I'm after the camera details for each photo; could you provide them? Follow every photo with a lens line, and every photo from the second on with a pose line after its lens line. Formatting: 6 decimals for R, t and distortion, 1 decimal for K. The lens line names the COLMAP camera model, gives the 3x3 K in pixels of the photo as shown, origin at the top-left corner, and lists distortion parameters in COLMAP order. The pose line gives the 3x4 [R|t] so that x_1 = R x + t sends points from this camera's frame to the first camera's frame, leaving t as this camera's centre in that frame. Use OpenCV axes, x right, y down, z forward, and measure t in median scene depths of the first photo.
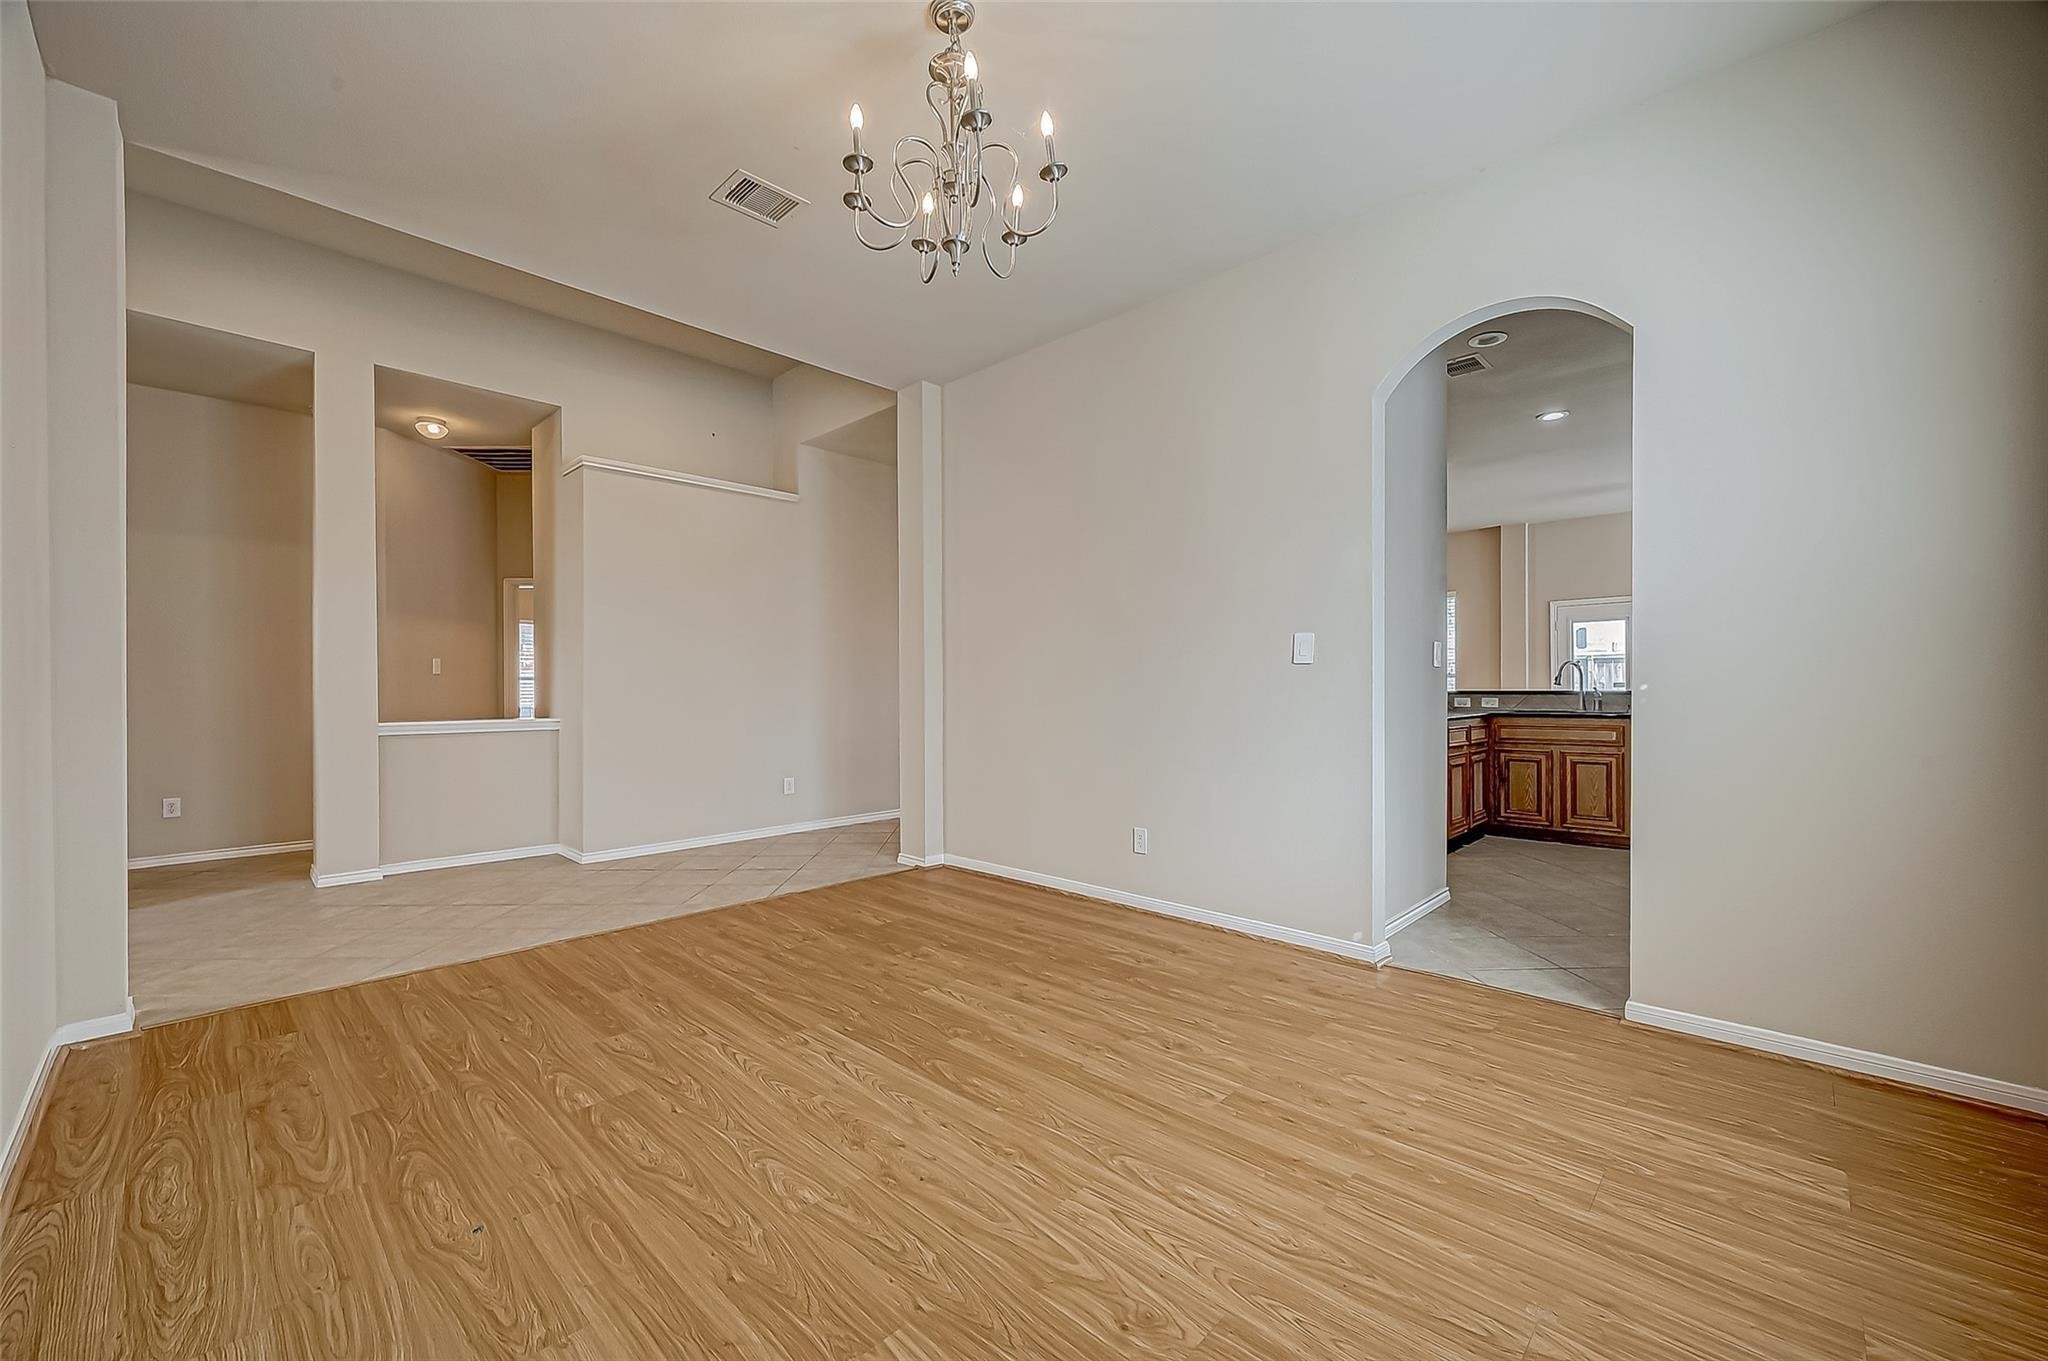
lens RADIAL K [[822.8, 0, 1005.6], [0, 822.8, 684.1], [0, 0, 1]] dist [-0.000586, -0.000407]
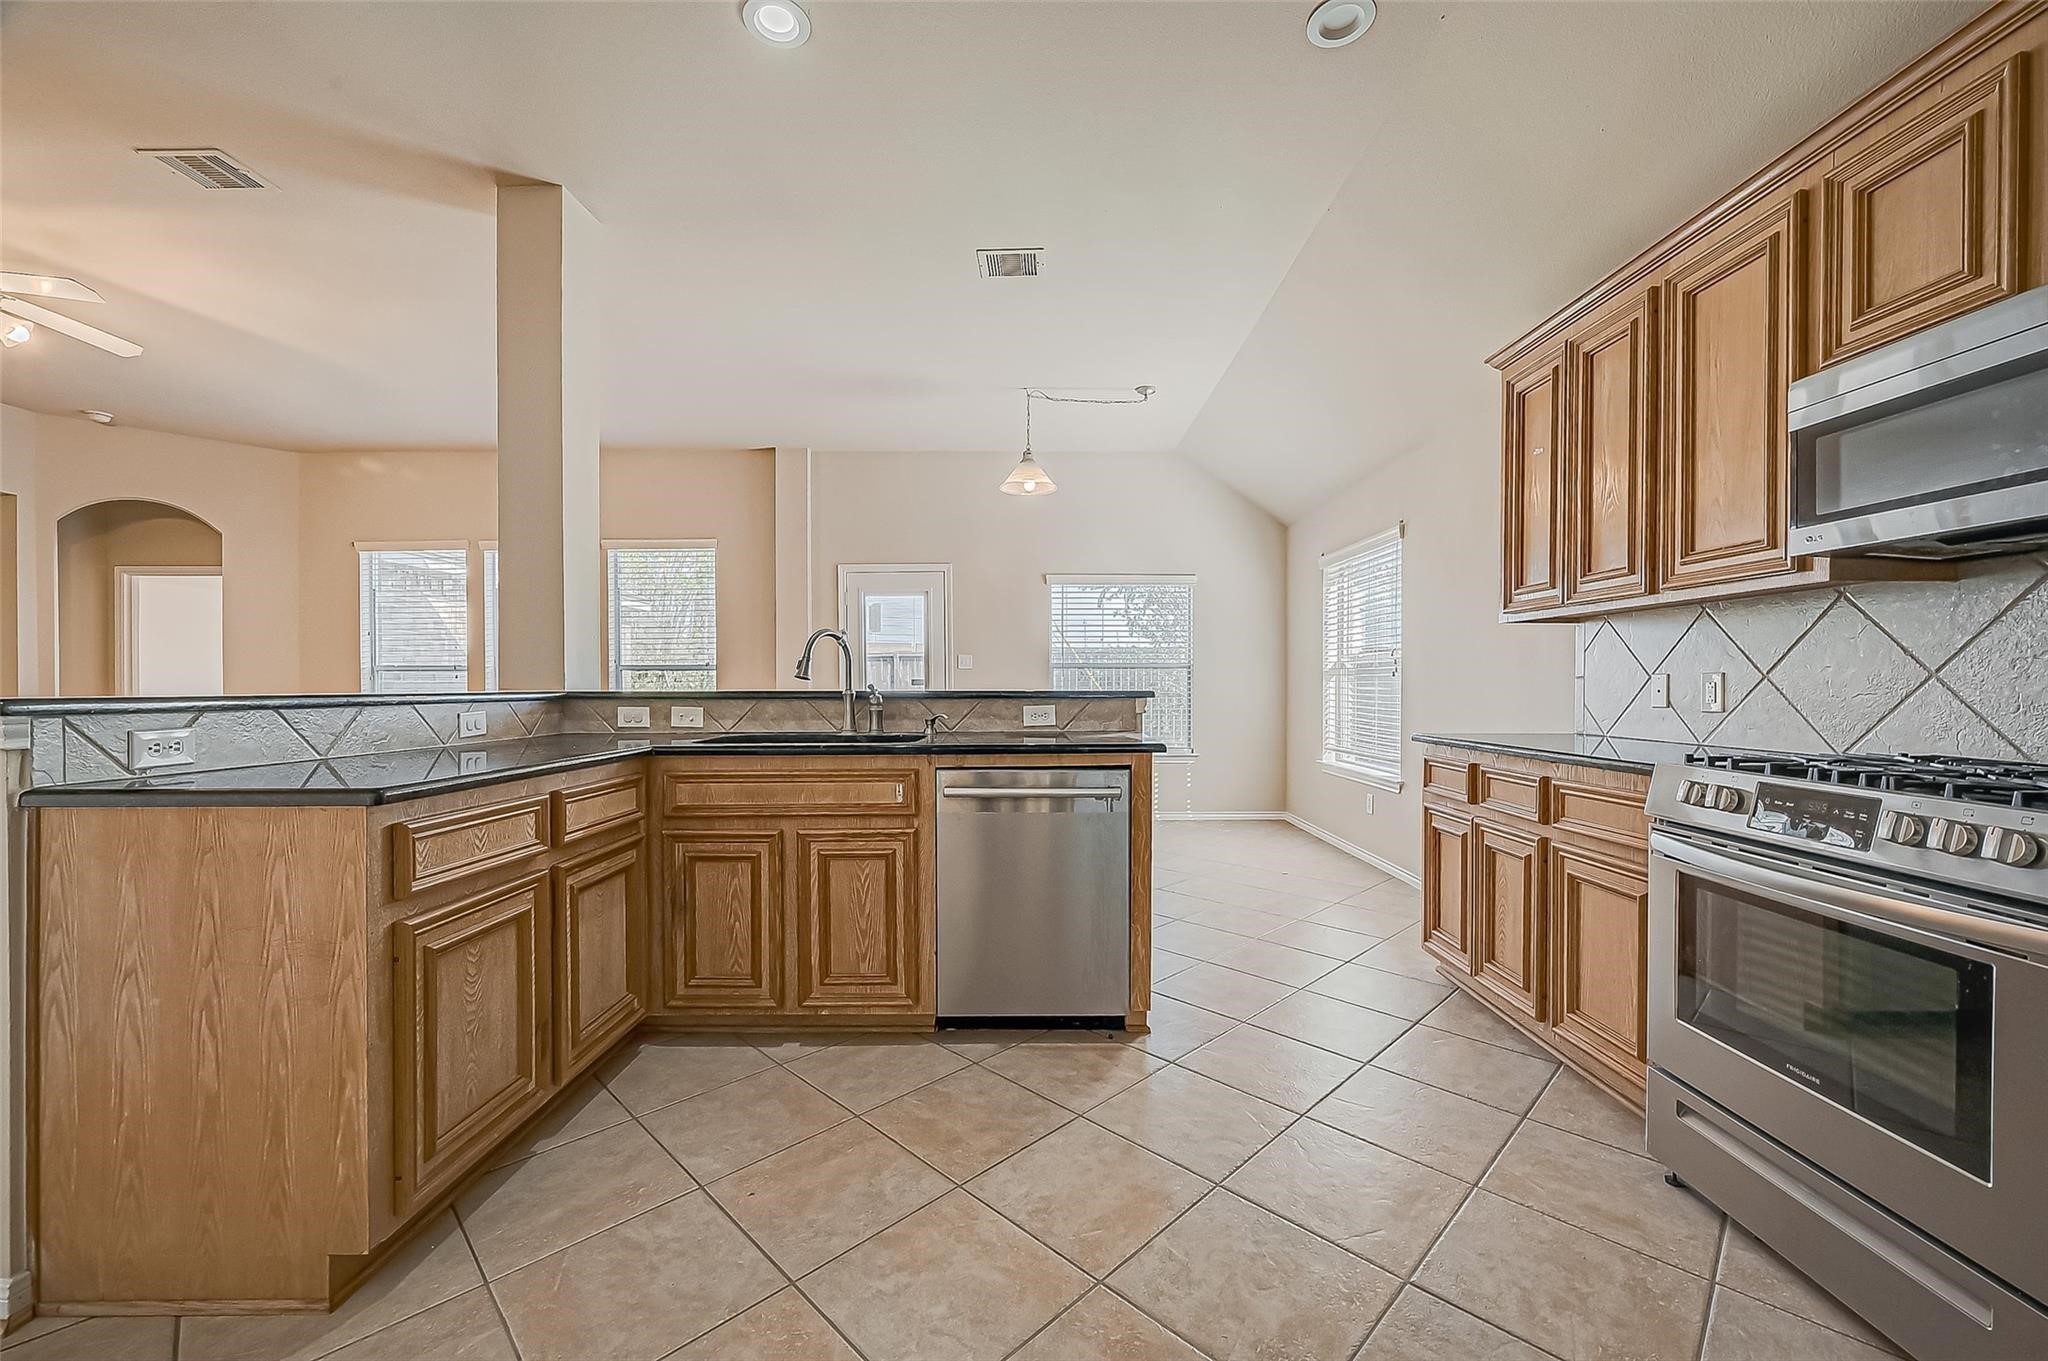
lens RADIAL K [[822.8, 0, 1024.9], [0, 822.8, 683.9], [0, 0, 1]] dist [-0.000586, -0.000407]
pose [[0.721028, 0.002463, 0.692902, 0.455782], [-0.001394, 0.999997, -0.002105, 0.004801], [-0.692905, 0.000551, 0.721029, 0.600551]]
